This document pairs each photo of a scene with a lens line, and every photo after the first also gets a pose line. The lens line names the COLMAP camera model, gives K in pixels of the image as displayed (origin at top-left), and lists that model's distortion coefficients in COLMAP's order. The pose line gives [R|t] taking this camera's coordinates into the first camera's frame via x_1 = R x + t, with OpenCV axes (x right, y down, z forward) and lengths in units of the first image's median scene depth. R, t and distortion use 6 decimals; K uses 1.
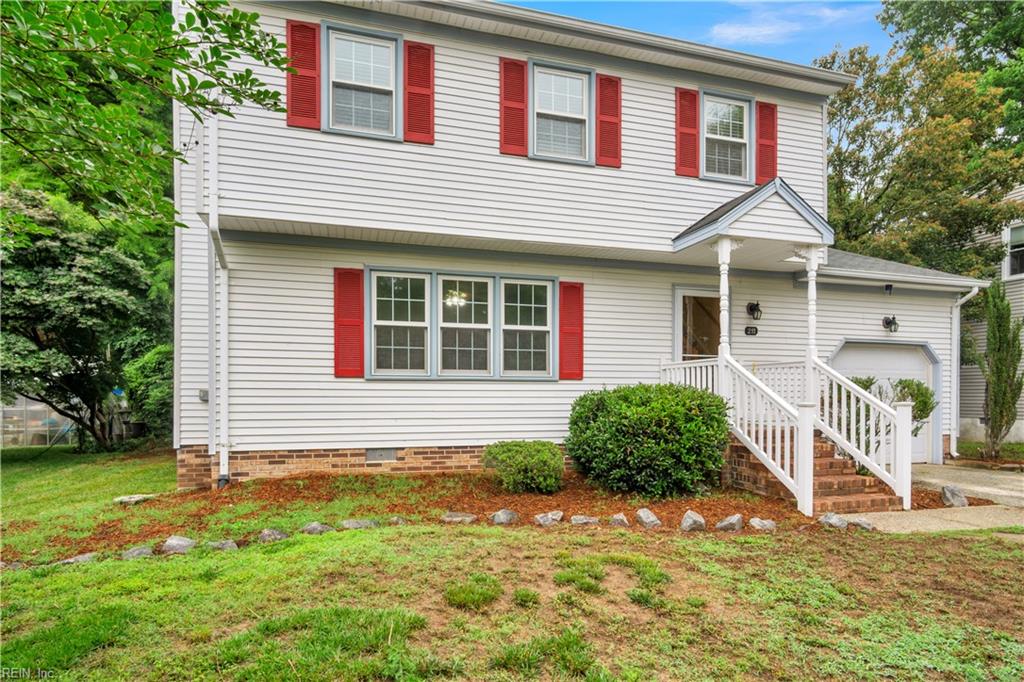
lens RADIAL K [[569.4, 0, 511.4], [0, 569.4, 403.3], [0, 0, 1]] dist [-0.000099, -0.000367]
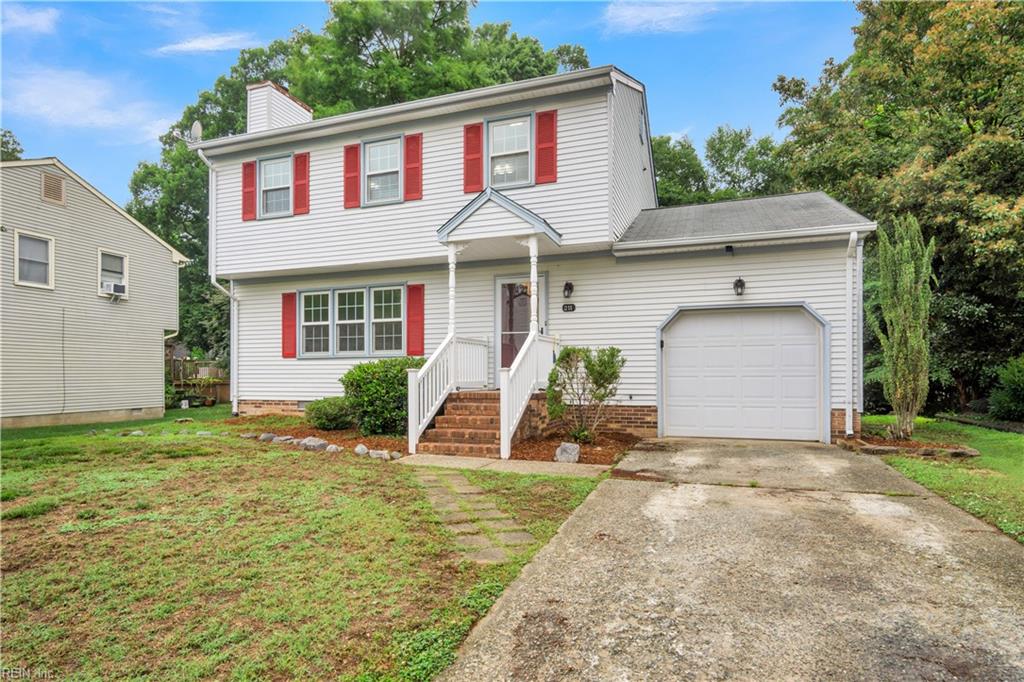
lens RADIAL K [[553.7, 0, 513.7], [0, 553.7, 373.7], [0, 0, 1]] dist [0.000238, -0.000195]
pose [[0.809024, -0.006955, -0.587735, 1.143380], [-0.004604, 0.999824, -0.018170, 0.026374], [0.587758, 0.017407, 0.808850, 0.068549]]
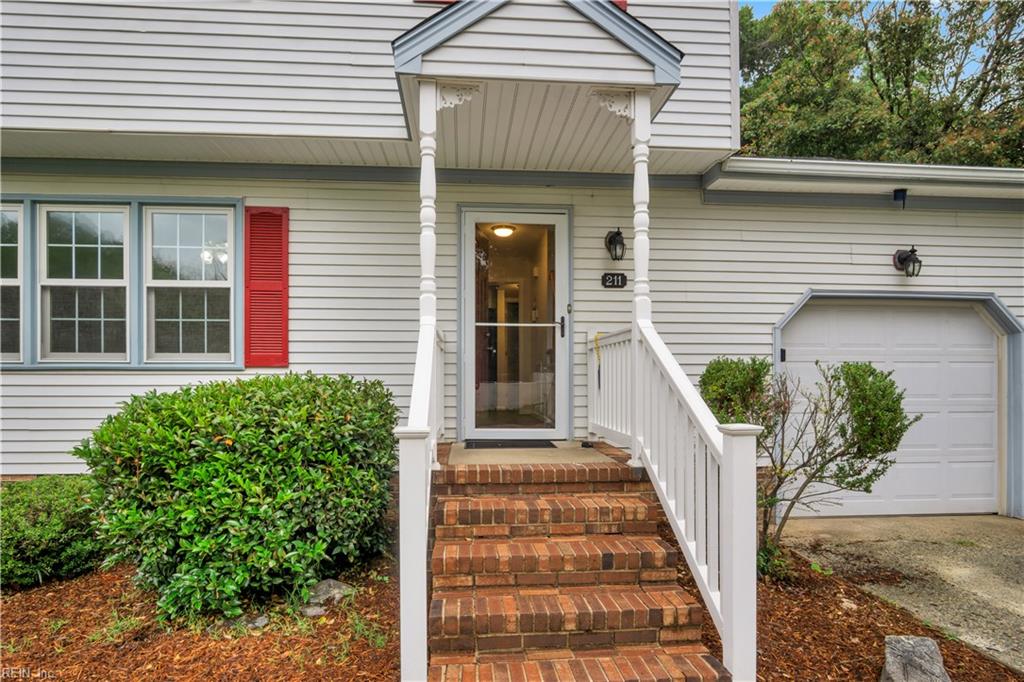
lens RADIAL K [[559.9, 0, 506.9], [0, 559.9, 385.0], [0, 0, 1]] dist [-0.003419, -0.000740]
pose [[0.977344, 0.001095, -0.211653, 0.511949], [-0.002803, 0.999966, -0.007773, -0.019872], [0.211637, 0.008191, 0.977314, 0.500276]]
